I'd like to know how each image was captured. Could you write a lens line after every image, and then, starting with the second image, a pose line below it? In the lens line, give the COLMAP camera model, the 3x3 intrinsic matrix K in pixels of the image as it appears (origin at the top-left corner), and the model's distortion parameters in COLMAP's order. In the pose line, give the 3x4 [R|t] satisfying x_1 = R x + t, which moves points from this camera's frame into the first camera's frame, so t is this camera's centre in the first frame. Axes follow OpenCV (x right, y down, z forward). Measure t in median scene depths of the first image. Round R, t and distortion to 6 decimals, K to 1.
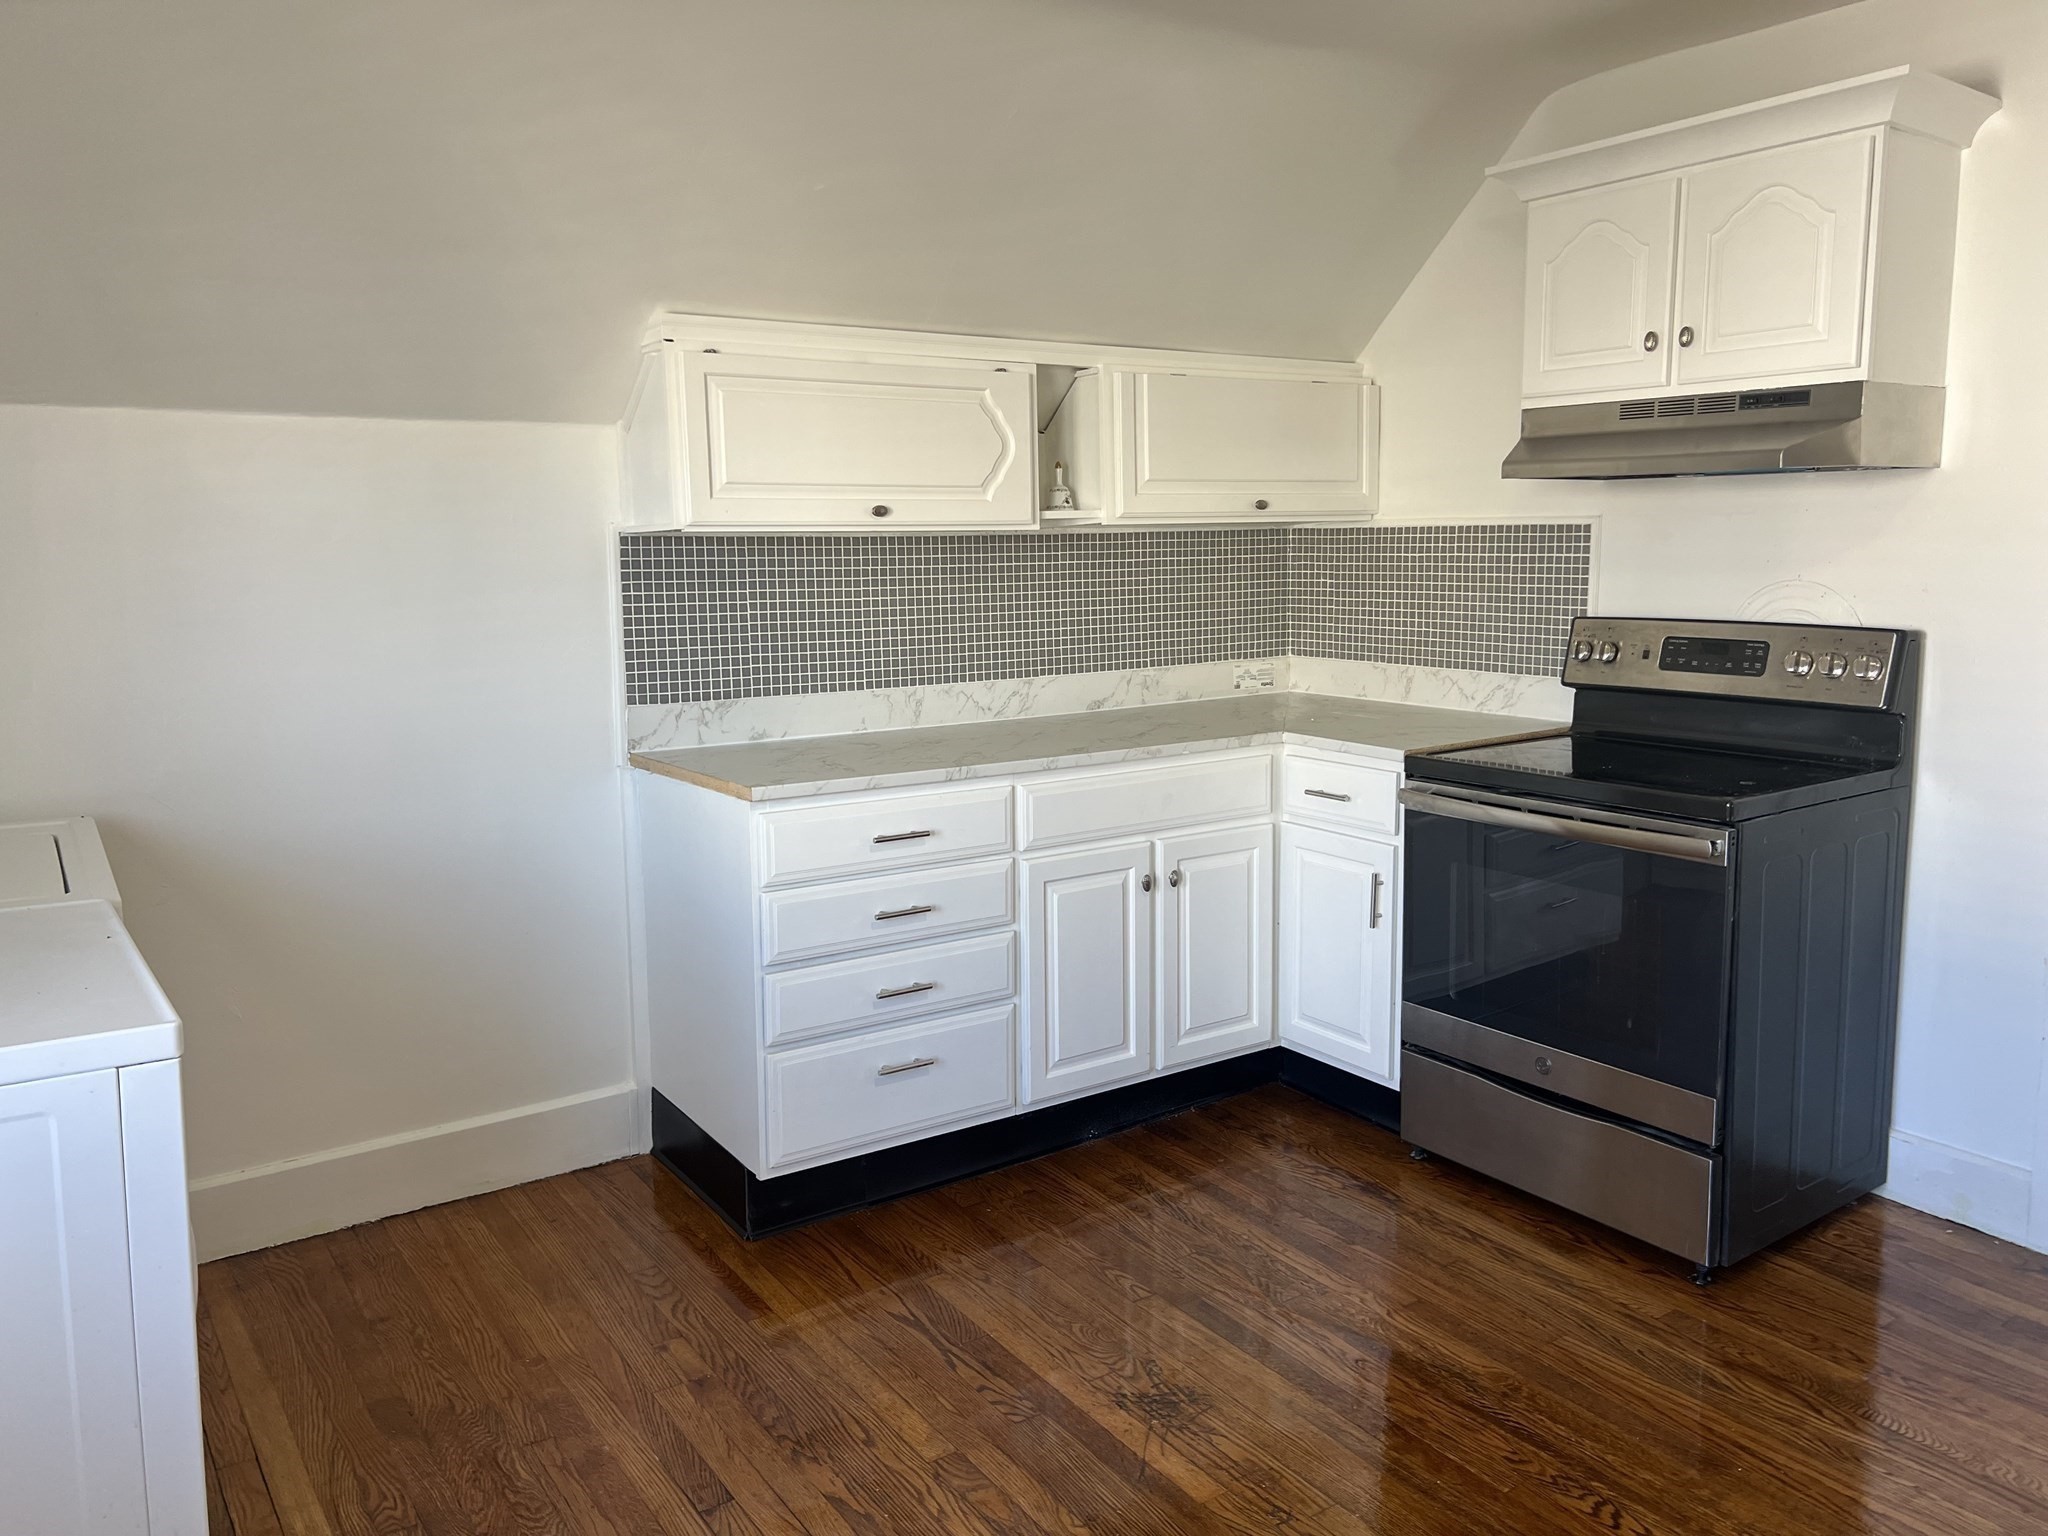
lens RADIAL K [[1512.6, 0, 1024.0], [0, 1512.6, 768.0], [0, 0, 1]] dist [0.189668, -0.484428]
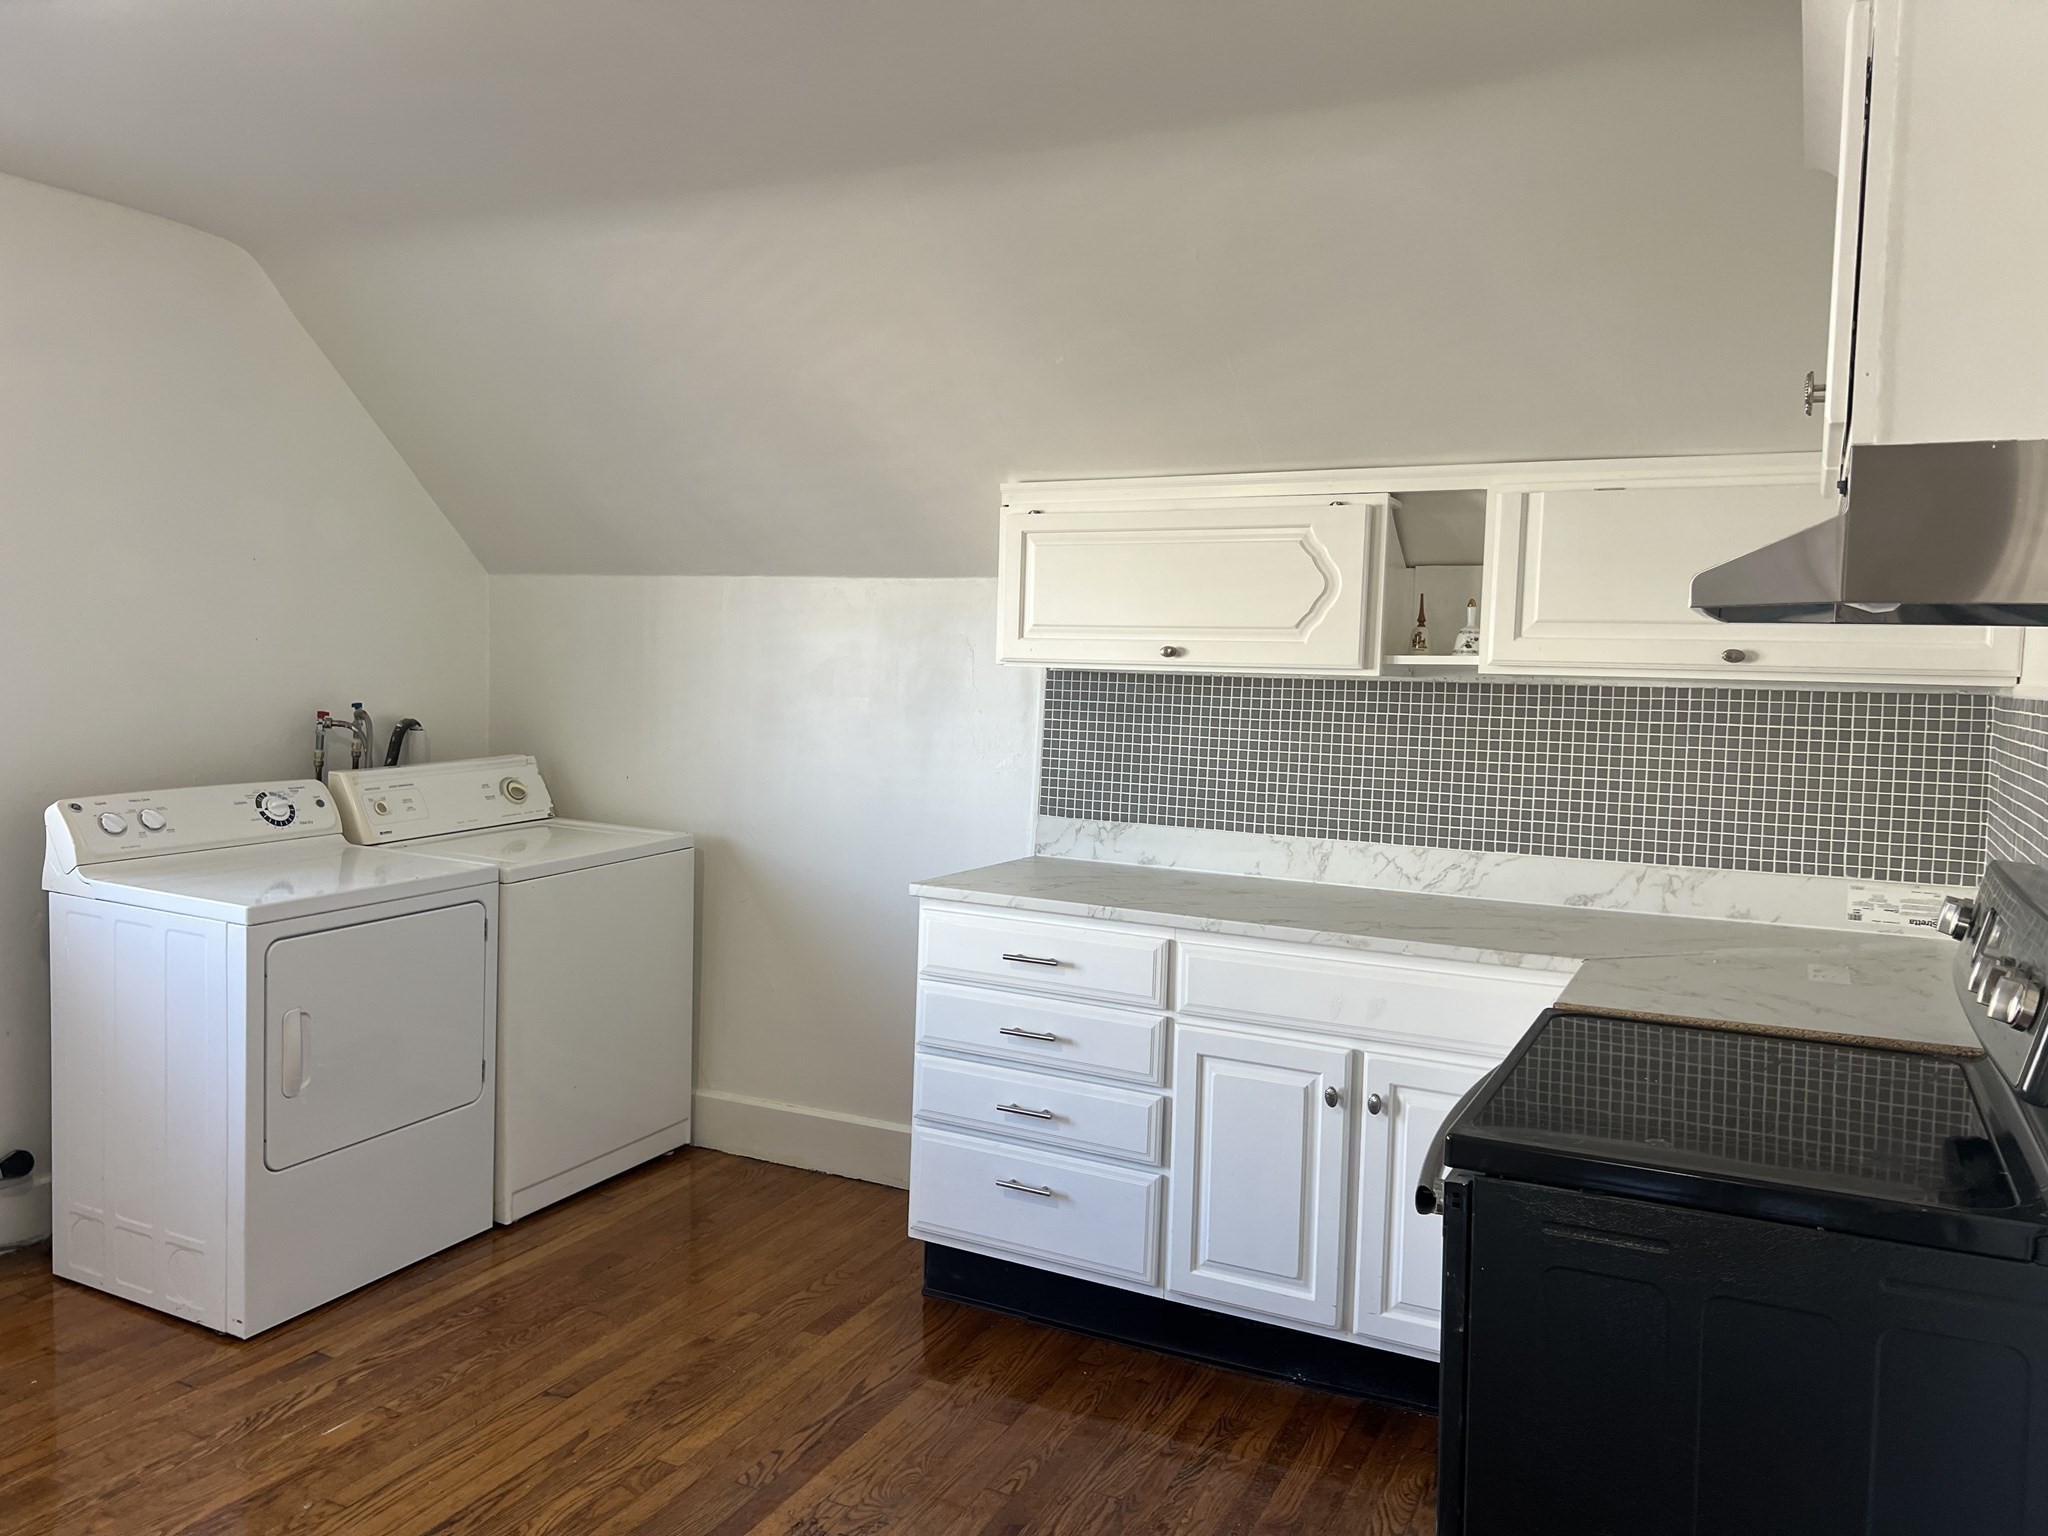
lens RADIAL K [[1517.7, 0, 1029.3], [0, 1517.7, 768.0], [0, 0, 1]] dist [0.095096, -0.151236]
pose [[0.476099, 0.084986, -0.875275, 0.714221], [-0.165852, 0.986135, 0.005537, -0.078275], [0.863611, 0.142530, 0.483593, 0.419279]]
